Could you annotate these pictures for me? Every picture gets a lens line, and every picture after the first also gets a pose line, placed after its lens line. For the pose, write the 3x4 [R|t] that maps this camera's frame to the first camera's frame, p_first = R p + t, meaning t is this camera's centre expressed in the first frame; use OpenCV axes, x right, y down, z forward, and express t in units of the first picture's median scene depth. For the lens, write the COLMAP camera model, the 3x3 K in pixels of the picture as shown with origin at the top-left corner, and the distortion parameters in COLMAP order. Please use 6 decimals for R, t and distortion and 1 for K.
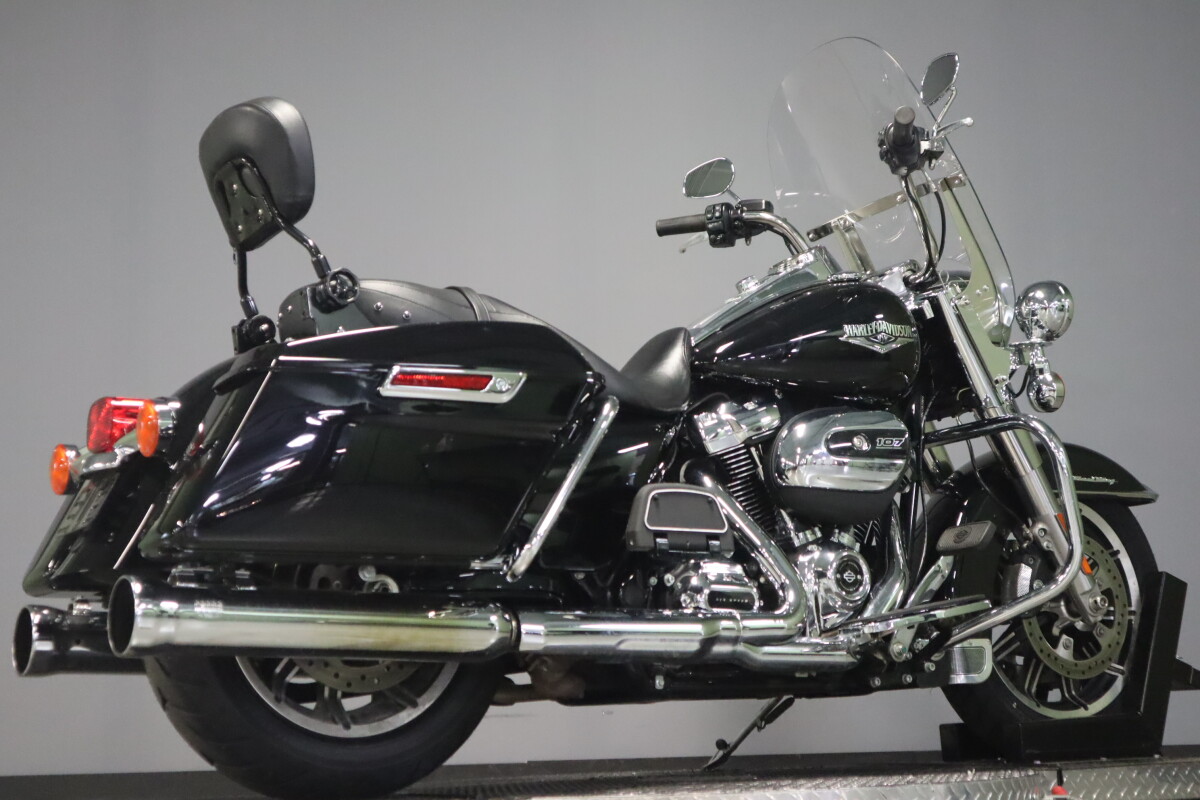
lens RADIAL K [[1883.4, 0, 604.5], [0, 1883.4, 388.7], [0, 0, 1]] dist [0.055982, 0.000000]
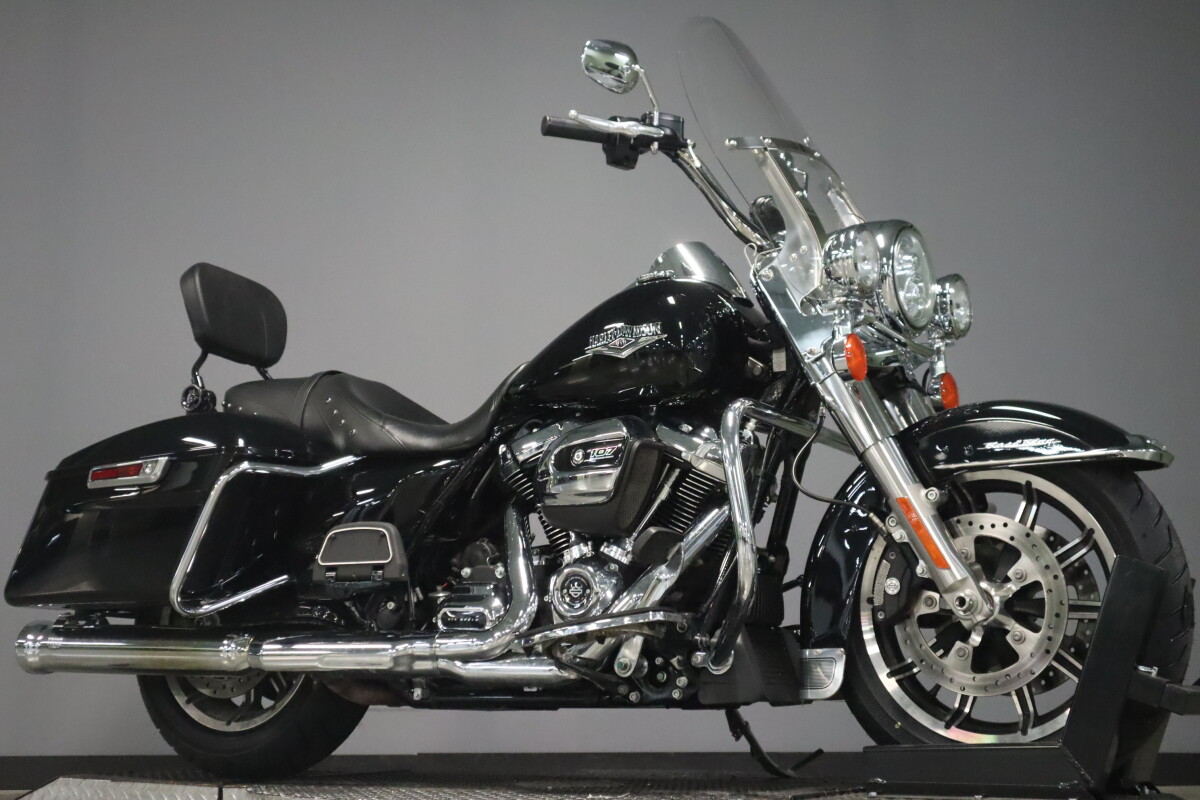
lens RADIAL K [[1805.4, 0, 596.5], [0, 1805.4, 395.8], [0, 0, 1]] dist [0.054498, 0.000000]
pose [[0.437621, -0.120004, -0.891116, 0.984682], [0.142455, 0.987790, -0.063064, 0.058102], [0.887803, -0.099346, 0.449373, 0.579041]]
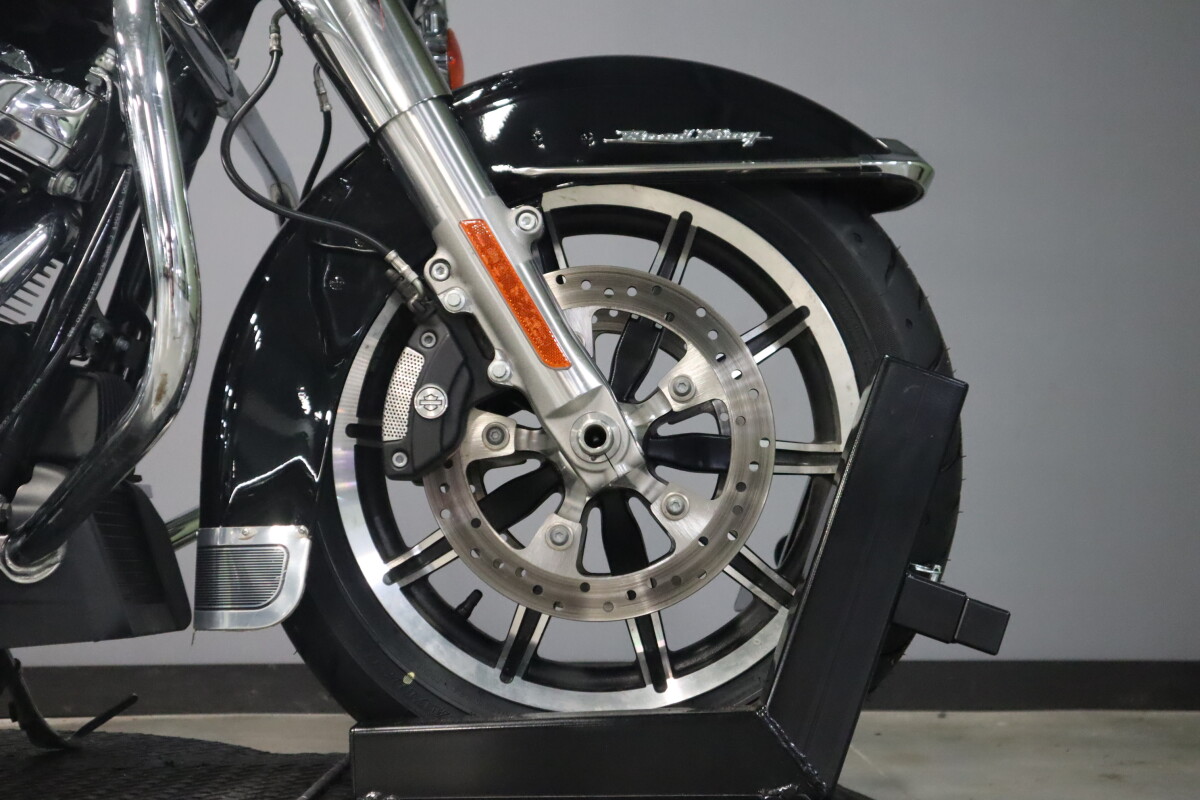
lens RADIAL K [[1647.7, 0, 596.3], [0, 1647.7, 405.6], [0, 0, 1]] dist [0.045136, 0.000000]
pose [[0.846538, -0.020137, -0.531947, 0.493417], [0.072948, 0.994245, 0.078451, 0.087689], [0.527307, -0.105216, 0.843135, 0.783176]]
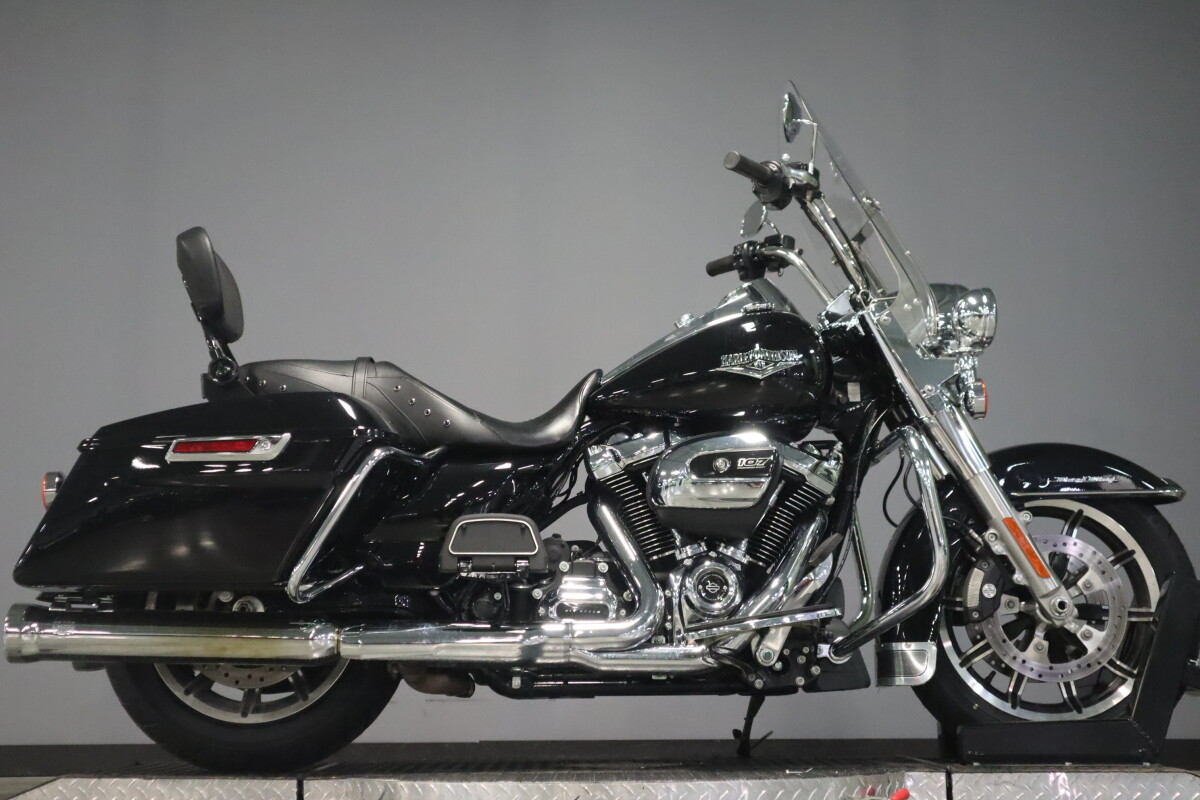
lens RADIAL K [[1729.6, 0, 601.3], [0, 1729.6, 394.7], [0, 0, 1]] dist [0.066765, 0.000000]
pose [[0.850117, -0.067749, -0.522218, 0.597400], [0.073685, 0.997237, -0.009424, -0.007182], [0.521414, -0.030469, 0.852760, 0.110128]]
